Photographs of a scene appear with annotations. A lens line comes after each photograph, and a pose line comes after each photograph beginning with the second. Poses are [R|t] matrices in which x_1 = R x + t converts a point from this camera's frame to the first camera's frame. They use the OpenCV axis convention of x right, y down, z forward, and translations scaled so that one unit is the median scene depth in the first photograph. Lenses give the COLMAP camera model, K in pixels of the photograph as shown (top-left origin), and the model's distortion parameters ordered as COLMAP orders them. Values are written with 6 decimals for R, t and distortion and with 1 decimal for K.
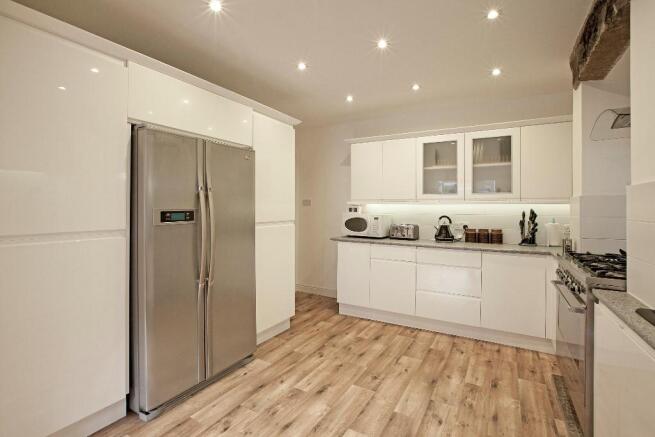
lens RADIAL K [[311.9, 0, 336.8], [0, 311.9, 208.0], [0, 0, 1]] dist [-0.022306, 0.007246]
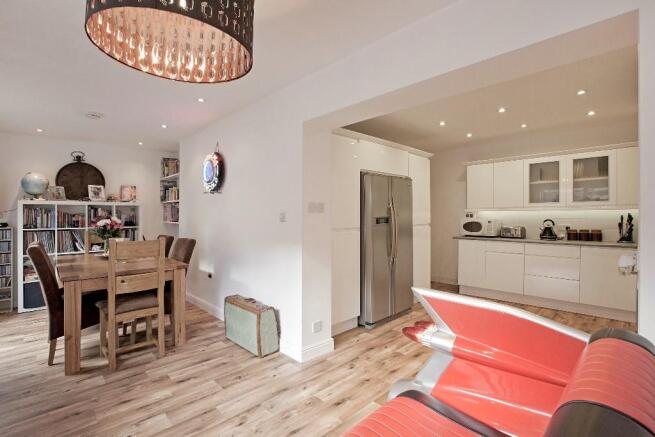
lens RADIAL K [[311.9, 0, 330.5], [0, 311.9, 217.1], [0, 0, 1]] dist [-0.022306, 0.007246]
pose [[0.961782, -0.011841, -0.273560, -0.187131], [0.014328, 0.999872, 0.007096, -0.007298], [0.273441, -0.010744, 0.961829, -0.520039]]
